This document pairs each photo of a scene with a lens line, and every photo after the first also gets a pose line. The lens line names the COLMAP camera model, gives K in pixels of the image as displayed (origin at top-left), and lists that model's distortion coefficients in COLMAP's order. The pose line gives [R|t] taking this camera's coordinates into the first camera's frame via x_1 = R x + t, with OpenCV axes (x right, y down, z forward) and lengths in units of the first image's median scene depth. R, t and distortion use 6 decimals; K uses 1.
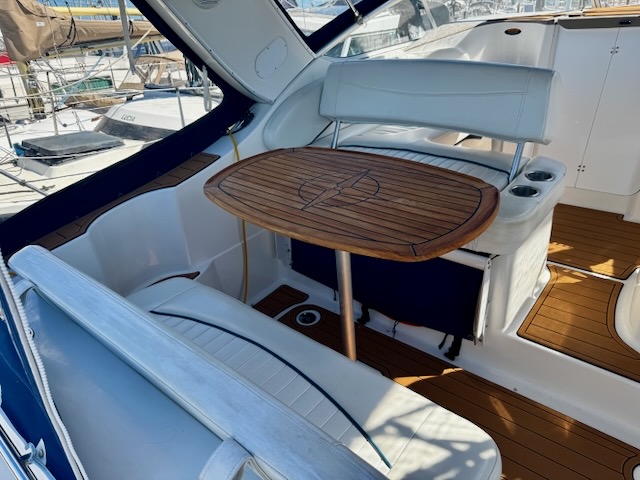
lens RADIAL K [[458.5, 0, 313.7], [0, 458.5, 240.5], [0, 0, 1]] dist [0.037125, -0.050448]
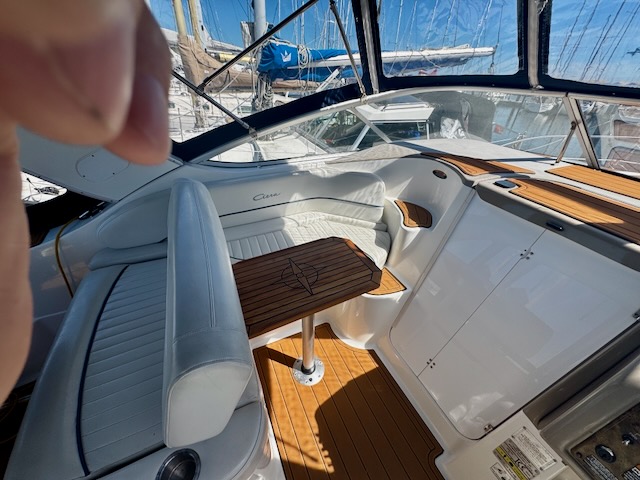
lens RADIAL K [[250.4, 0, 320.4], [0, 250.4, 237.3], [0, 0, 1]] dist [-0.004199, 0.000101]
pose [[0.904744, 0.333949, -0.264418, 0.543462], [-0.294639, 0.938942, 0.177696, -0.494975], [0.307614, -0.082862, 0.947896, 0.638523]]
